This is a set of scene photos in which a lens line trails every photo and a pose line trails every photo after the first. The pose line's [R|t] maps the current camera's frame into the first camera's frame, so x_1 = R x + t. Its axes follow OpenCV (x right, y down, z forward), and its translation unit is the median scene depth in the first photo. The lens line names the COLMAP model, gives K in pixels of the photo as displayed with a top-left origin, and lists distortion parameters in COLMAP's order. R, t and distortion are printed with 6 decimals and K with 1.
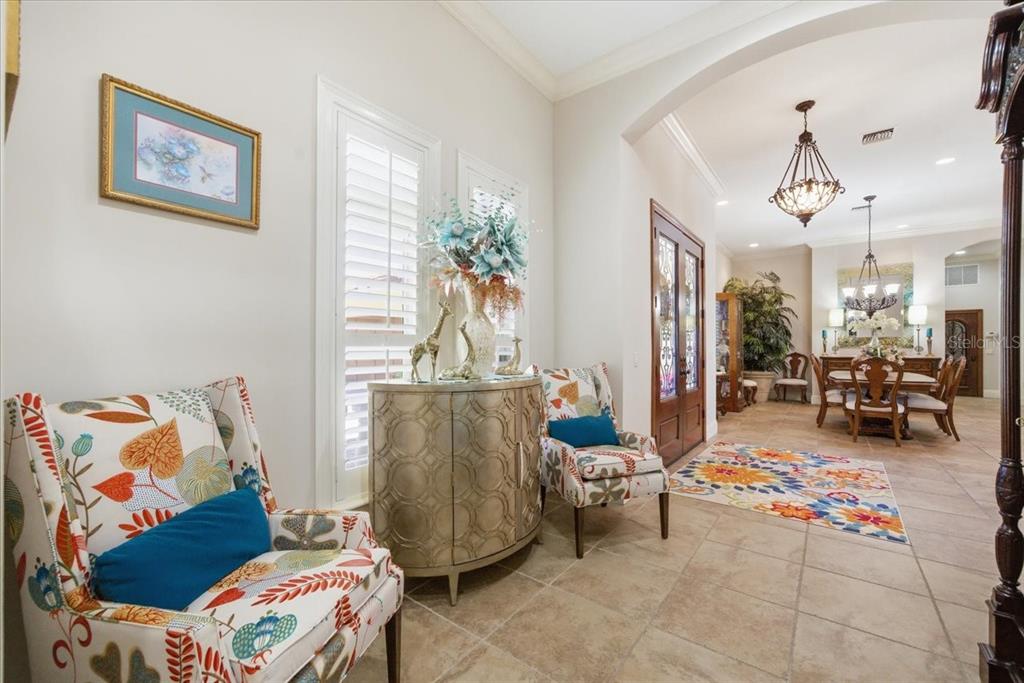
lens RADIAL K [[425.7, 0, 499.0], [0, 425.7, 345.0], [0, 0, 1]] dist [-0.000558, 0.000022]
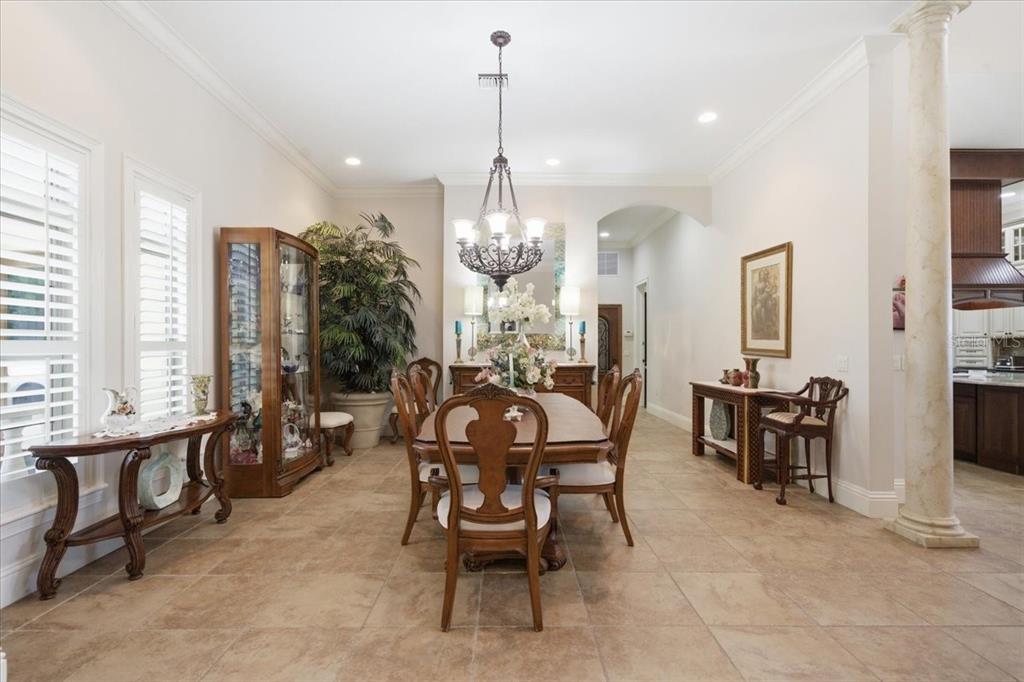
lens RADIAL K [[425.7, 0, 499.0], [0, 425.7, 344.5], [0, 0, 1]] dist [-0.000558, 0.000022]
pose [[0.812302, 0.001343, 0.583236, 0.479373], [-0.002677, 0.999995, 0.001425, -0.002780], [-0.583231, -0.002718, 0.812302, 0.496725]]
